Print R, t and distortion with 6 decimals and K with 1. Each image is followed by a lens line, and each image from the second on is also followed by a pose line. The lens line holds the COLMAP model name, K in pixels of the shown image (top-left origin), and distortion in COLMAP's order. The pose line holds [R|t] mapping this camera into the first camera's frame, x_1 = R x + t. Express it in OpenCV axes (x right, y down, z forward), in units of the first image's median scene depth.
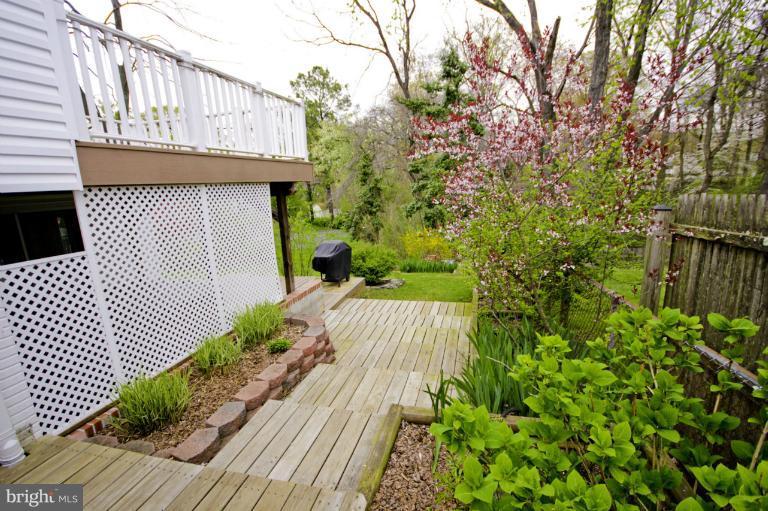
lens RADIAL K [[354.9, 0, 385.0], [0, 354.9, 264.6], [0, 0, 1]] dist [0.015737, -0.012474]
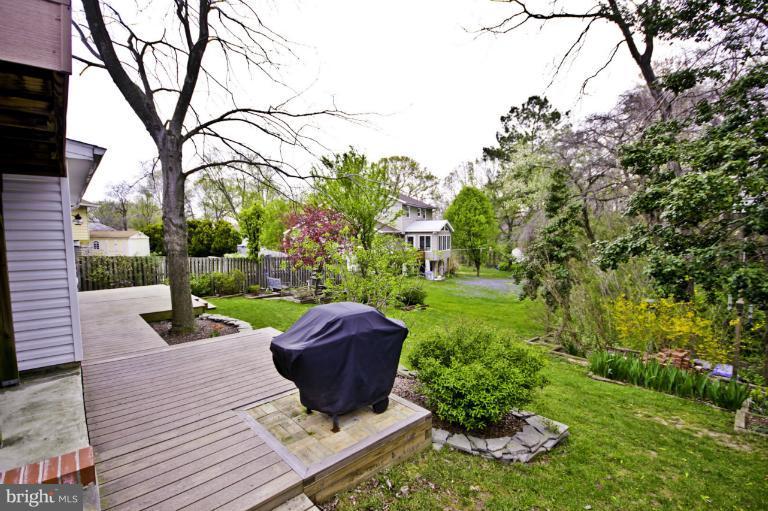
lens RADIAL K [[354.9, 0, 385.0], [0, 354.9, 264.6], [0, 0, 1]] dist [0.015737, -0.012474]
pose [[0.837856, 0.092820, -0.537942, 0.044371], [-0.157720, 0.984573, -0.075768, -0.038751], [0.522610, 0.148327, 0.839570, 0.304396]]
